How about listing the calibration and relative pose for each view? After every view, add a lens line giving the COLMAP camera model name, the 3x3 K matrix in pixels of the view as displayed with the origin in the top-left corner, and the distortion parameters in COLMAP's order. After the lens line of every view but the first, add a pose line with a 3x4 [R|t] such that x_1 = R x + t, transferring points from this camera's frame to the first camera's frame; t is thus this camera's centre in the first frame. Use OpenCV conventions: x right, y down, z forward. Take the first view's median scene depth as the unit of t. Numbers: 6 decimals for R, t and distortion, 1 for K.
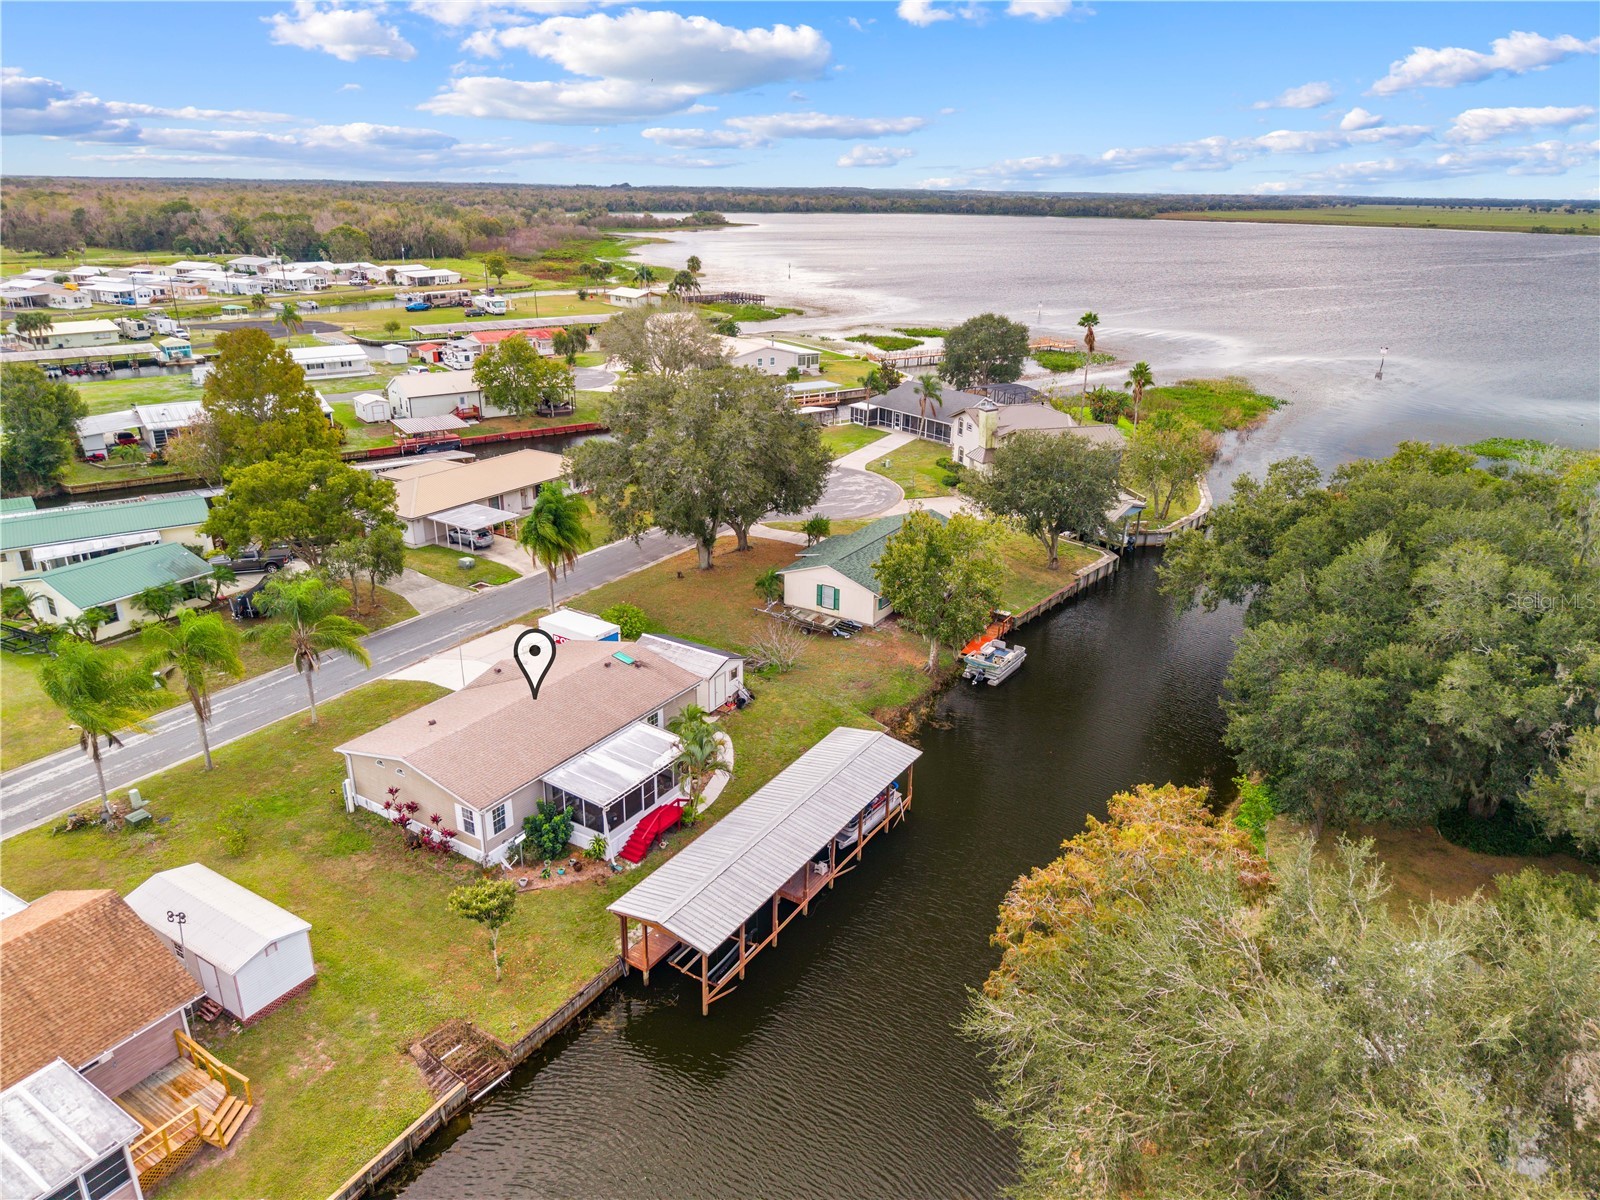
lens RADIAL K [[1070.9, 0, 800.0], [0, 1070.9, 600.0], [0, 0, 1]] dist [0.004604, -0.015802]
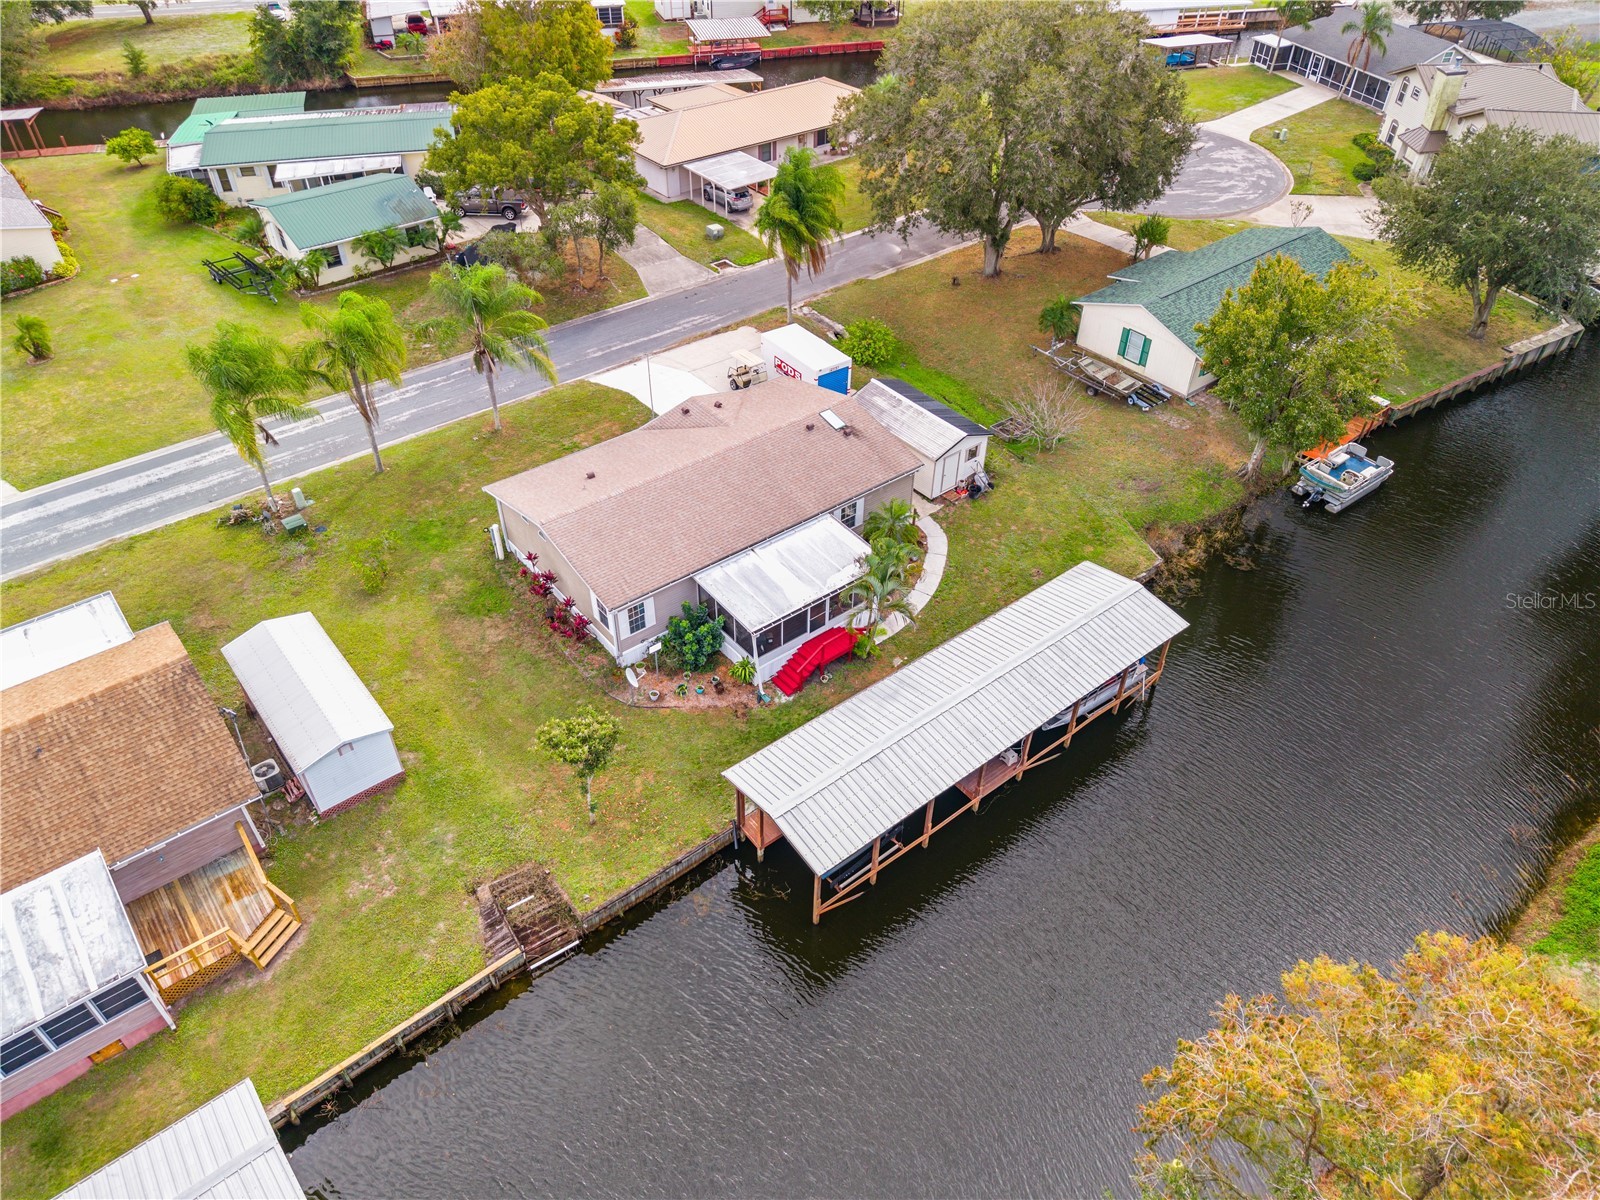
lens RADIAL K [[1075.4, 0, 795.7], [0, 1075.4, 597.7], [0, 0, 1]] dist [0.019853, -0.022563]
pose [[0.944211, 0.207795, -0.255512, 0.034419], [-0.111985, 0.932170, 0.344265, -0.078871], [0.309717, -0.296445, 0.903435, 0.193289]]
